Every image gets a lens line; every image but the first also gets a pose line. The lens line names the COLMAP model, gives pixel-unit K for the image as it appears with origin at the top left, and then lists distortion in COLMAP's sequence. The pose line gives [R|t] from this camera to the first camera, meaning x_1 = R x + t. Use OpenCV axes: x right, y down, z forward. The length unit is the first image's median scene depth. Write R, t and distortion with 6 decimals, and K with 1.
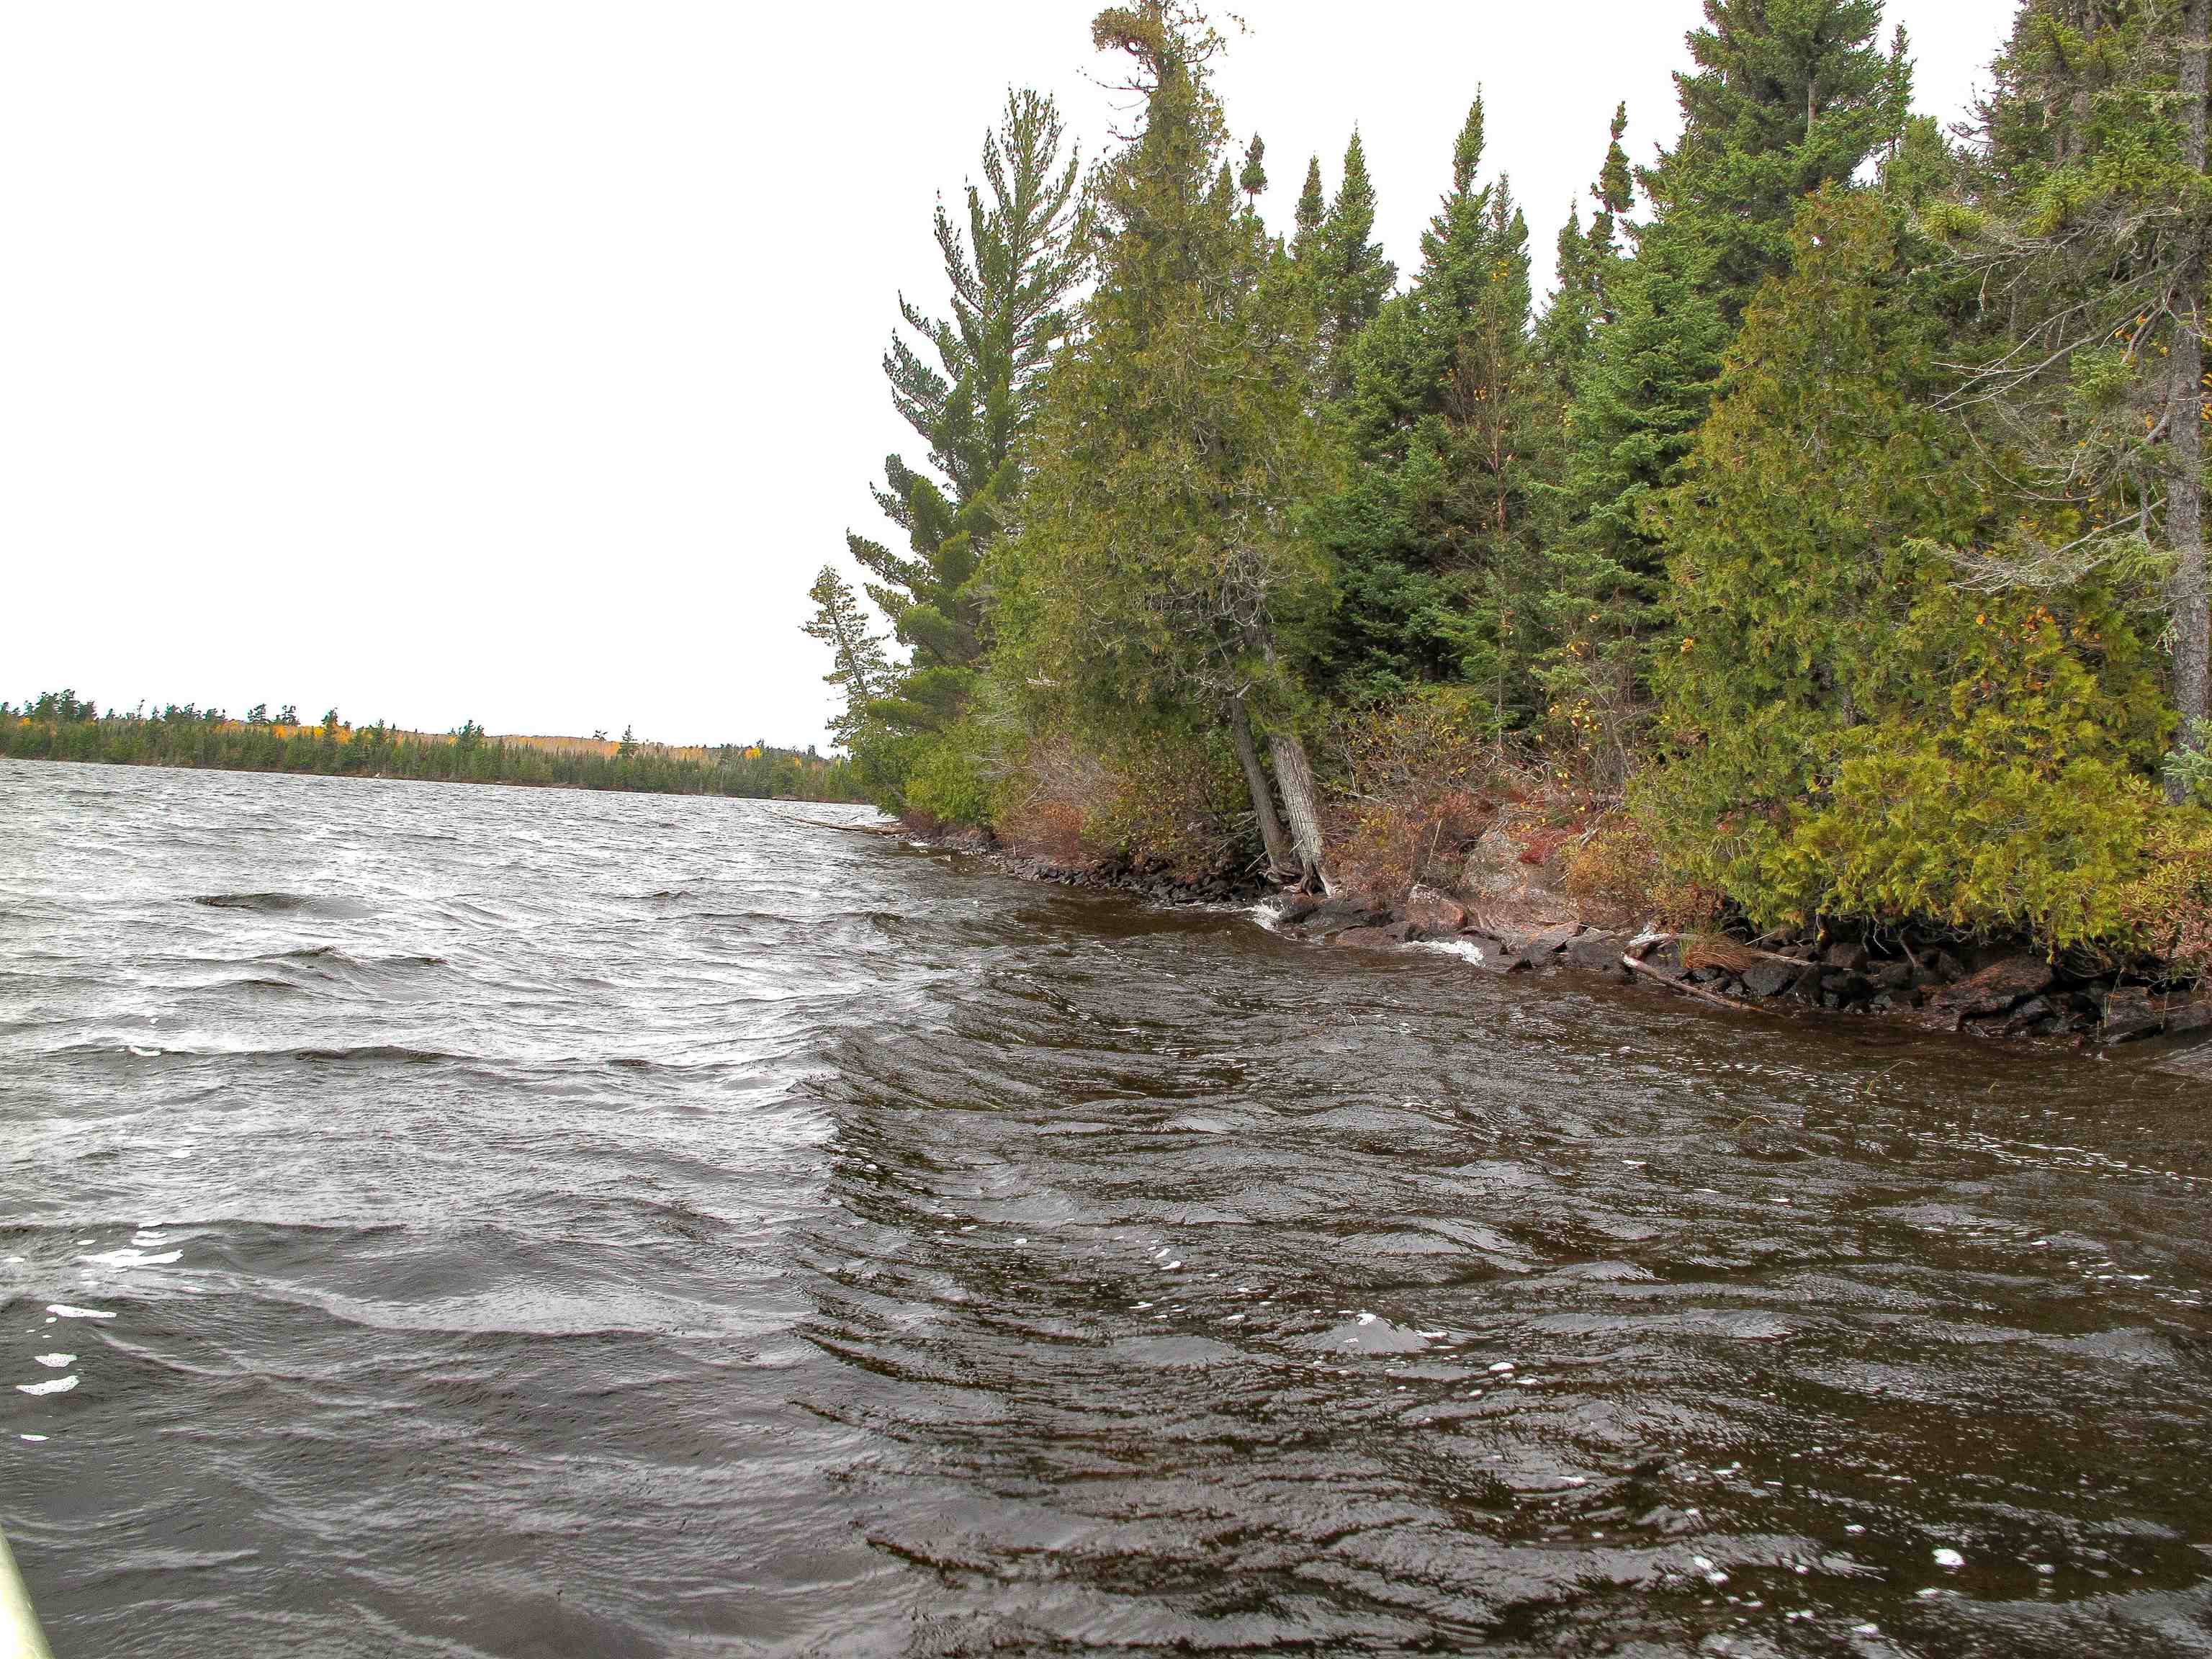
lens RADIAL K [[1883.2, 0, 1106.0], [0, 1883.2, 829.5], [0, 0, 1]] dist [-0.129045, 0.112135]
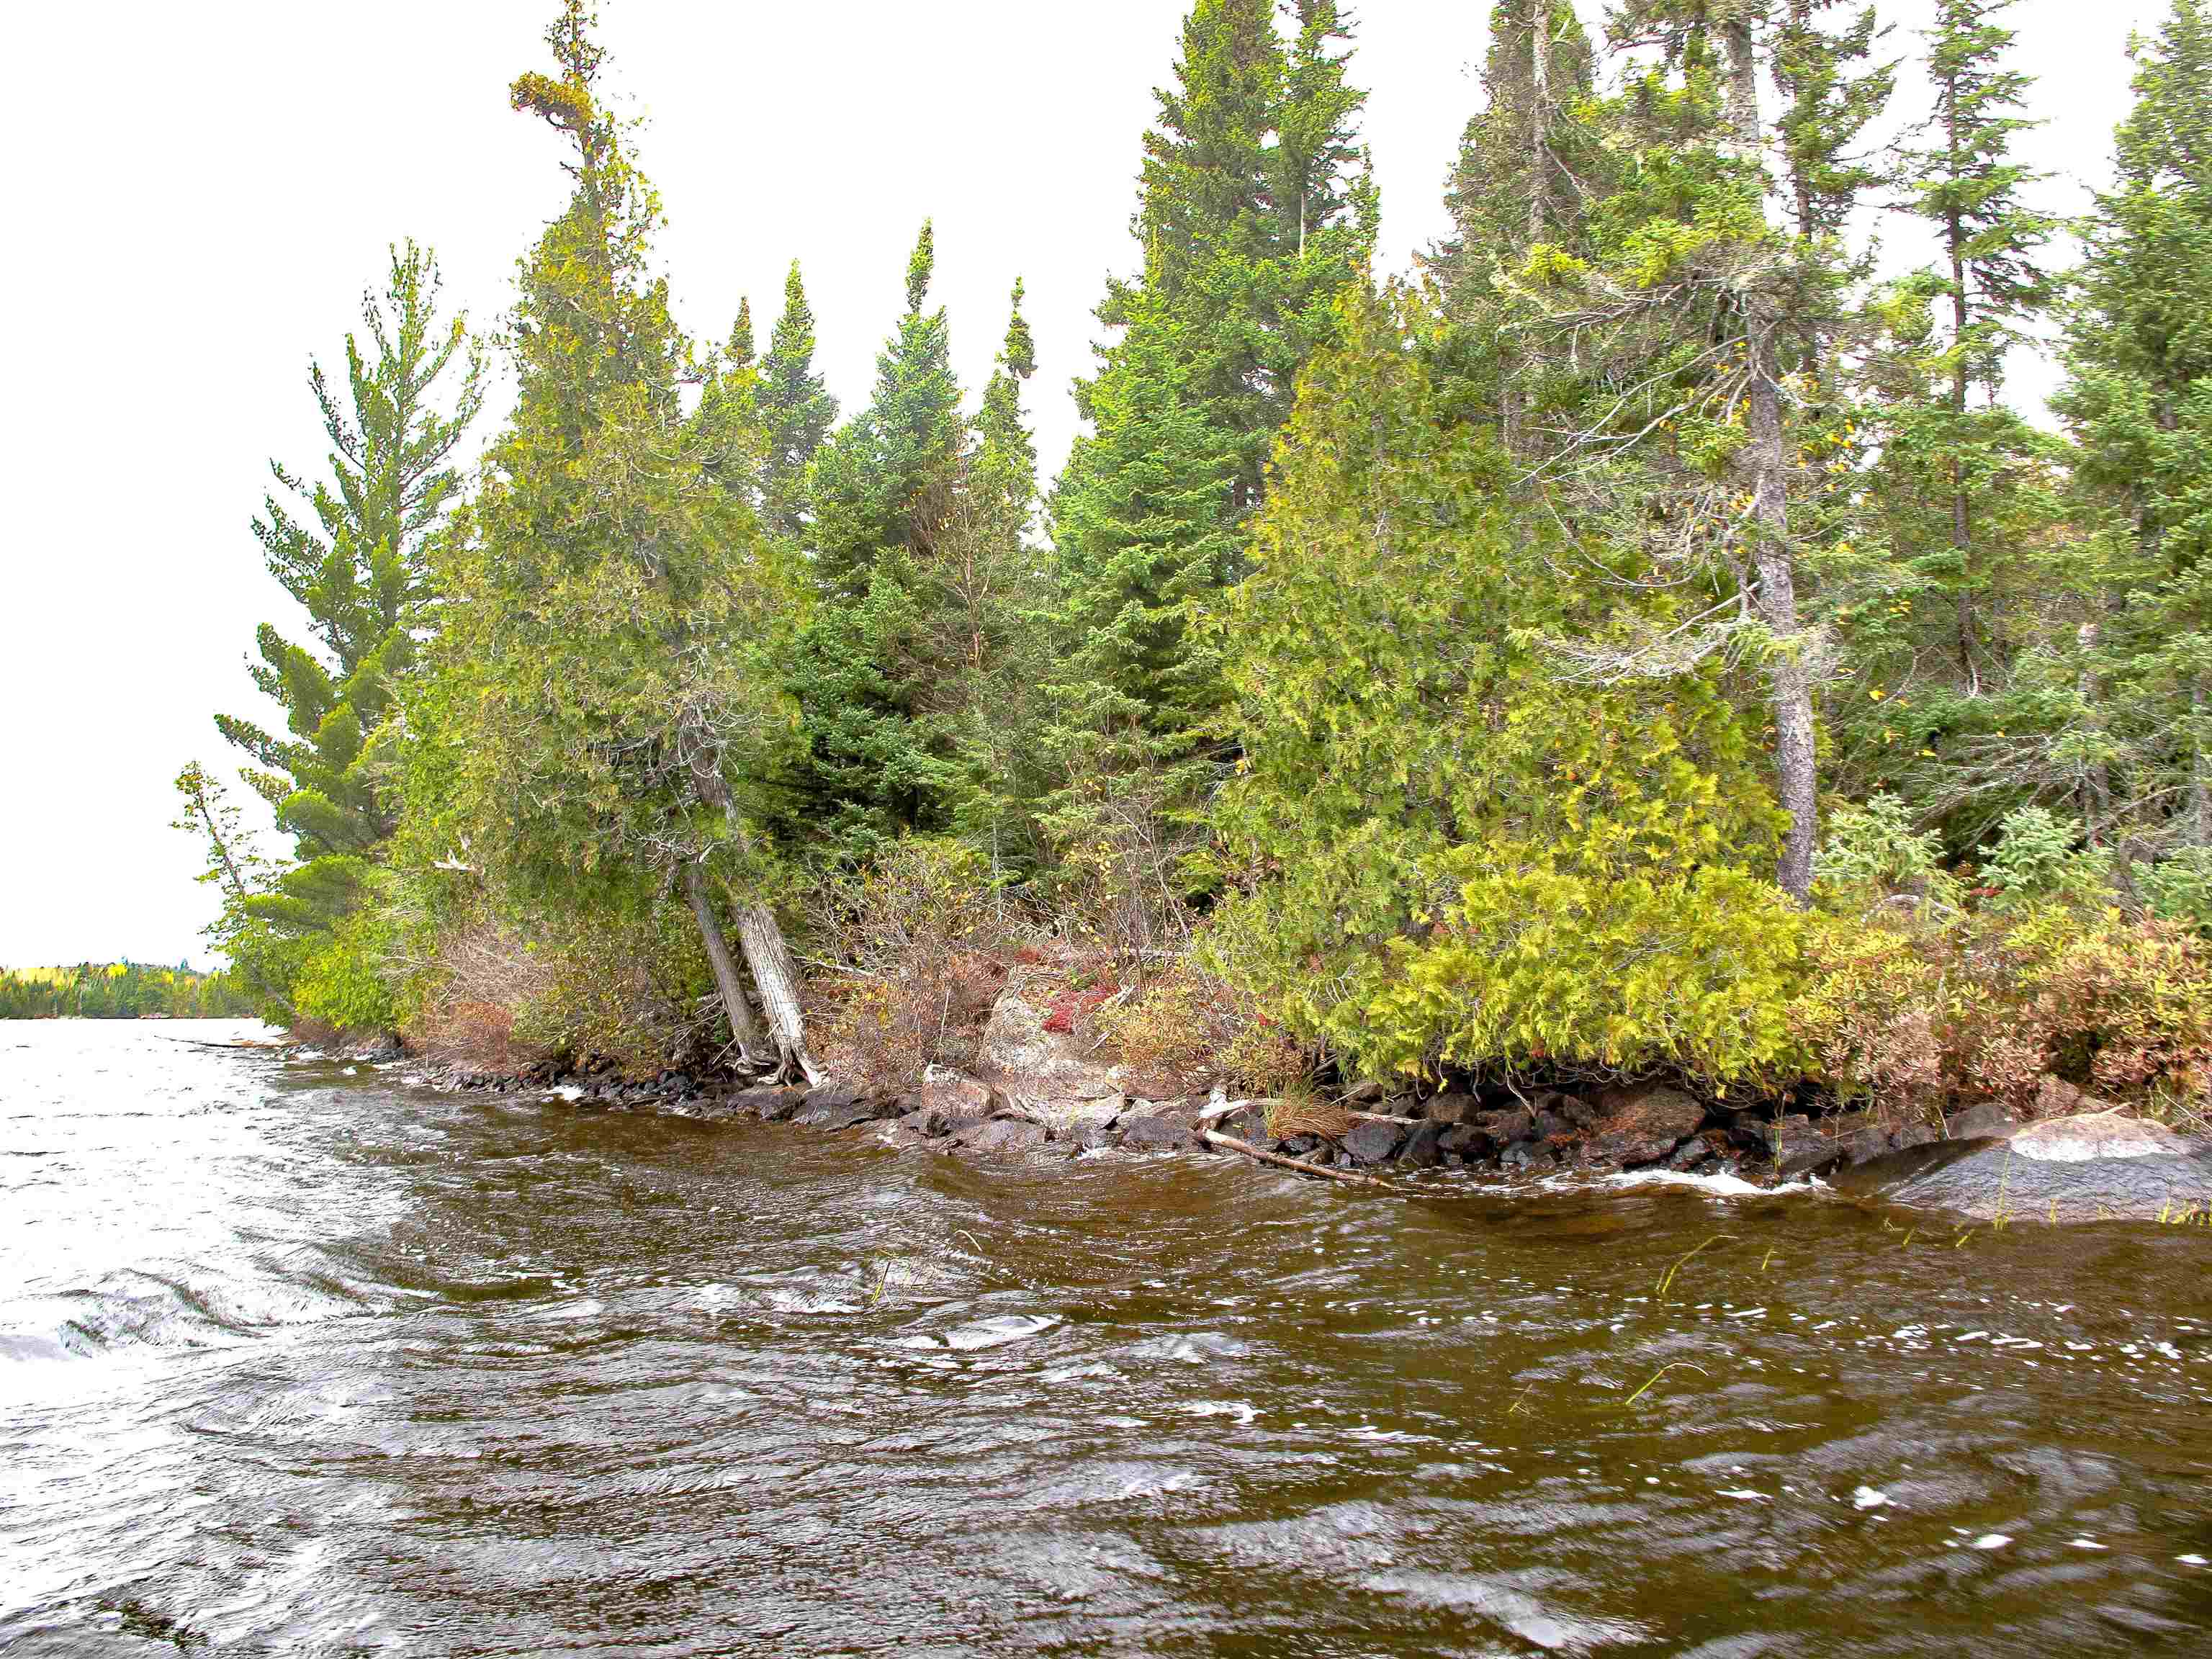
lens RADIAL K [[1883.2, 0, 1106.0], [0, 1883.2, 829.5], [0, 0, 1]] dist [-0.129045, 0.112135]
pose [[0.950538, -0.041767, 0.307786, -0.015779], [0.070625, 0.994026, -0.083219, -0.000749], [-0.302472, 0.100840, 0.947809, 0.124850]]
